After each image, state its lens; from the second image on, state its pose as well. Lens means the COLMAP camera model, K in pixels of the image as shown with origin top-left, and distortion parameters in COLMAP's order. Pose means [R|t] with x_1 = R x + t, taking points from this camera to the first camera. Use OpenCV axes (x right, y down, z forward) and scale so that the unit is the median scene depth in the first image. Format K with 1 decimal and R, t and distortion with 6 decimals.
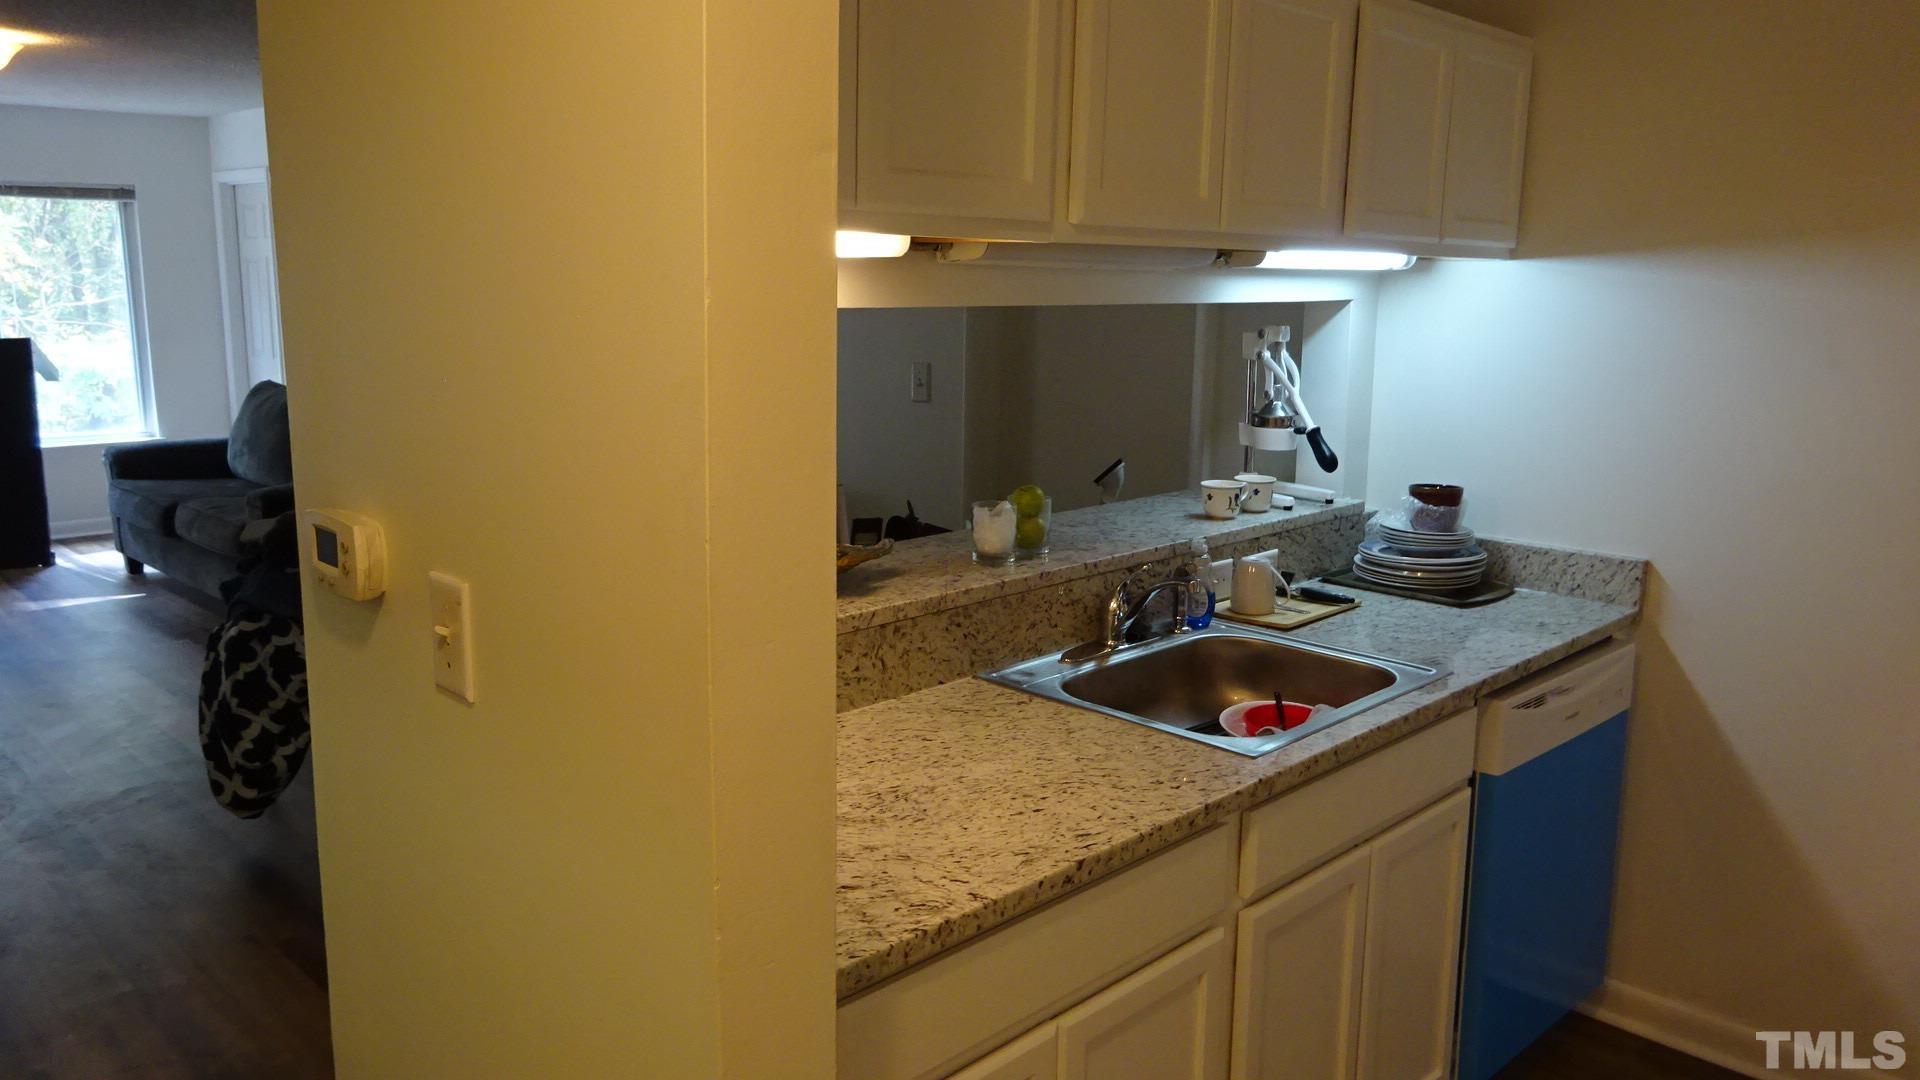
lens RADIAL K [[1441.7, 0, 964.7], [0, 1441.7, 536.9], [0, 0, 1]] dist [0.000545, 0.013854]
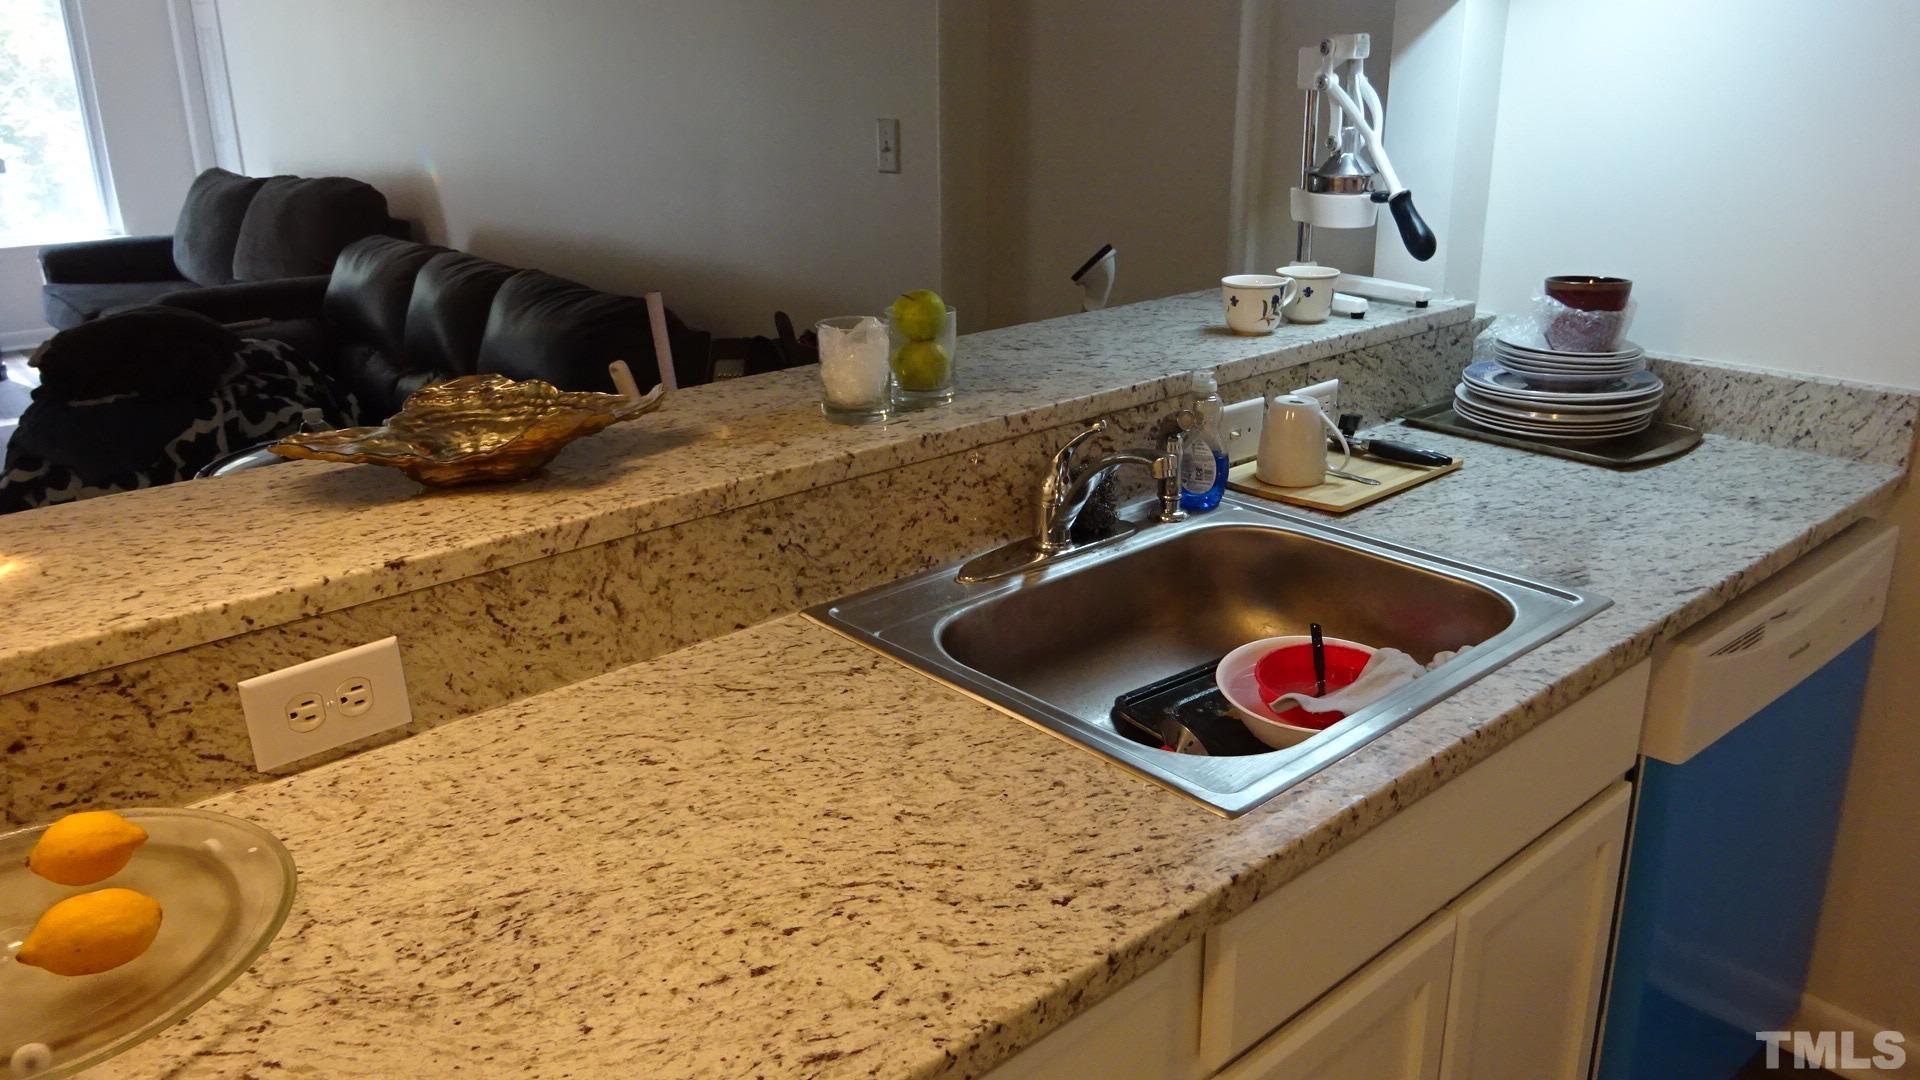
lens RADIAL K [[1441.7, 0, 953.3], [0, 1441.7, 538.4], [0, 0, 1]] dist [0.000545, 0.013854]
pose [[0.997030, 0.000935, -0.077007, 0.107873], [0.010201, 0.989512, 0.144093, -0.019354], [0.076334, -0.144450, 0.986563, 0.376673]]
